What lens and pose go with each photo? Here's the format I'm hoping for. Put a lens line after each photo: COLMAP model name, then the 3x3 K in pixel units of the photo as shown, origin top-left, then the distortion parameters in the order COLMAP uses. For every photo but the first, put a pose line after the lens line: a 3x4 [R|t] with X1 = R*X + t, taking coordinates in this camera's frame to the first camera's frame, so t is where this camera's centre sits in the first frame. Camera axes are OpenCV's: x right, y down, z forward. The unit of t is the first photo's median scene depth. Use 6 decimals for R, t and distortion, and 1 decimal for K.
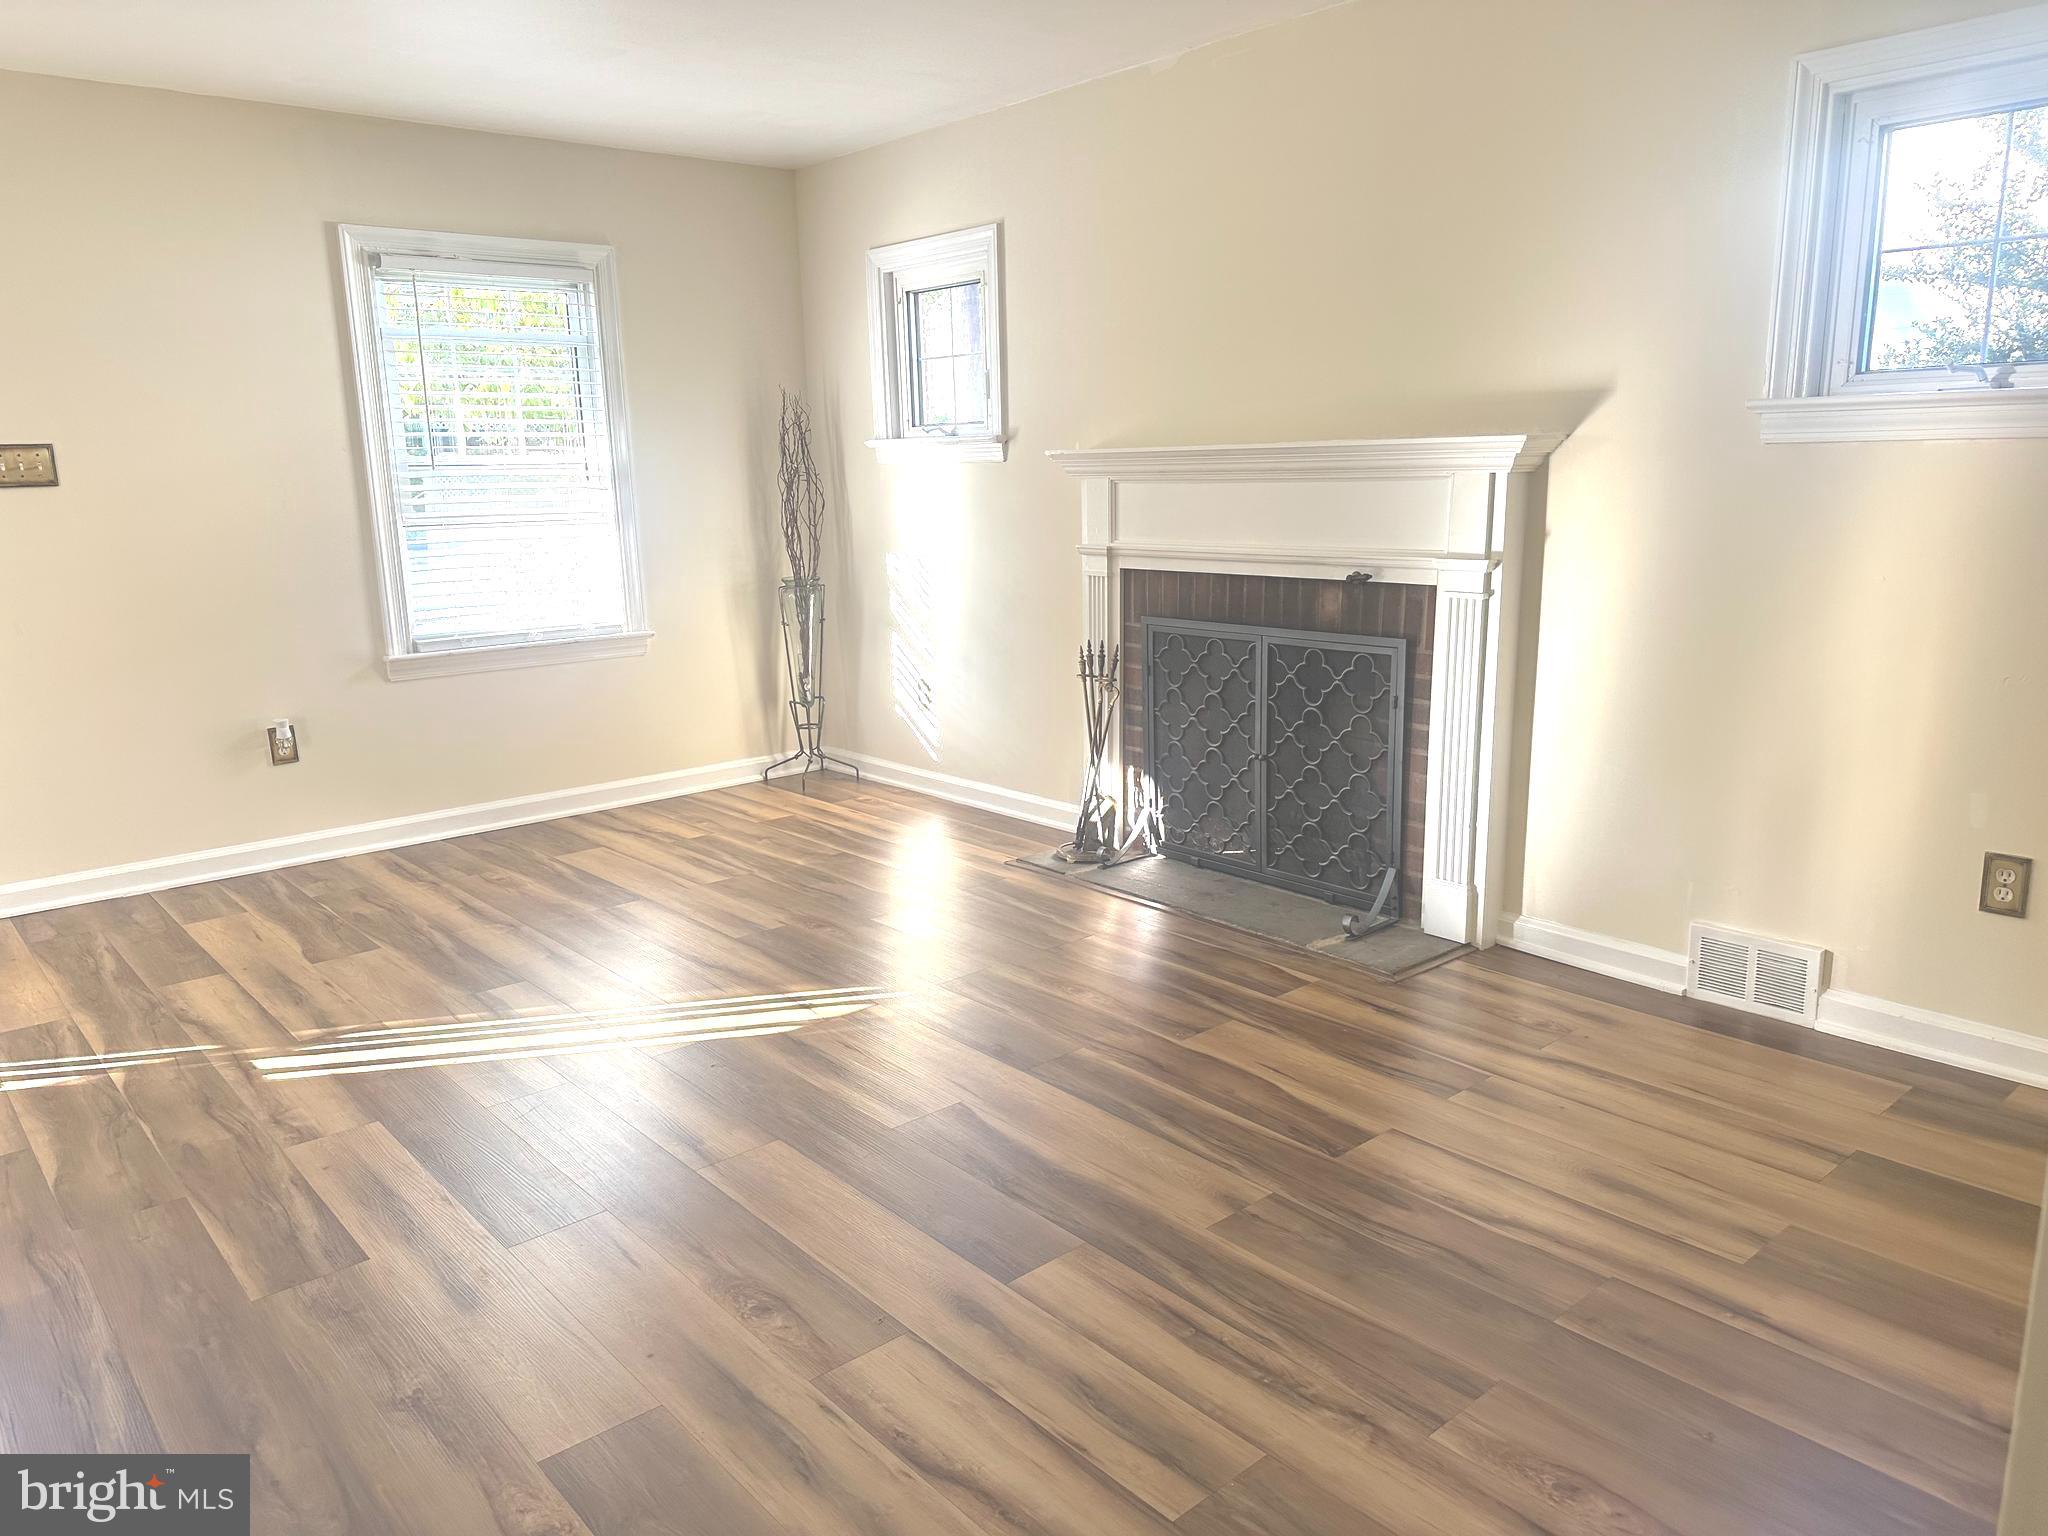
lens RADIAL K [[1442.1, 0, 1024.6], [0, 1442.1, 765.3], [0, 0, 1]] dist [0.034729, -0.017907]
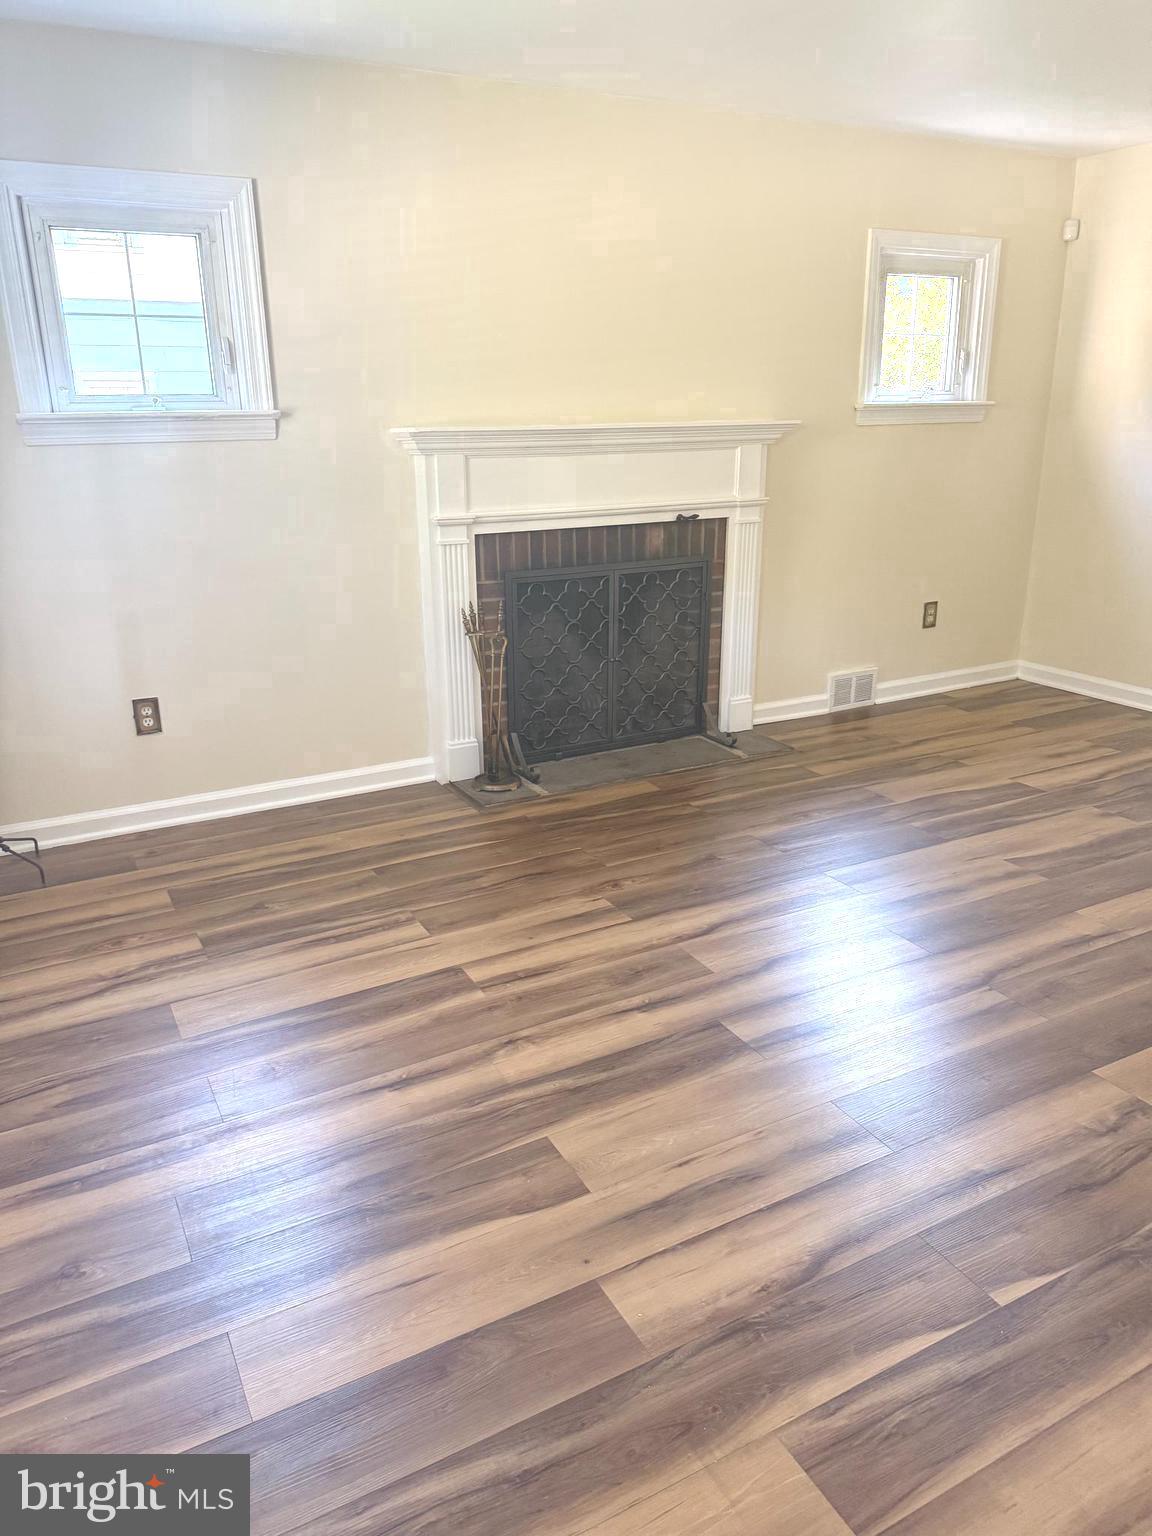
lens RADIAL K [[1083.5, 0, 573.7], [0, 1083.5, 765.1], [0, 0, 1]] dist [0.058367, -0.011026]
pose [[0.221407, -0.282970, 0.933224, -0.919352], [0.212150, 0.948031, 0.237127, -0.178803], [-0.951825, 0.145482, 0.269933, 0.843405]]
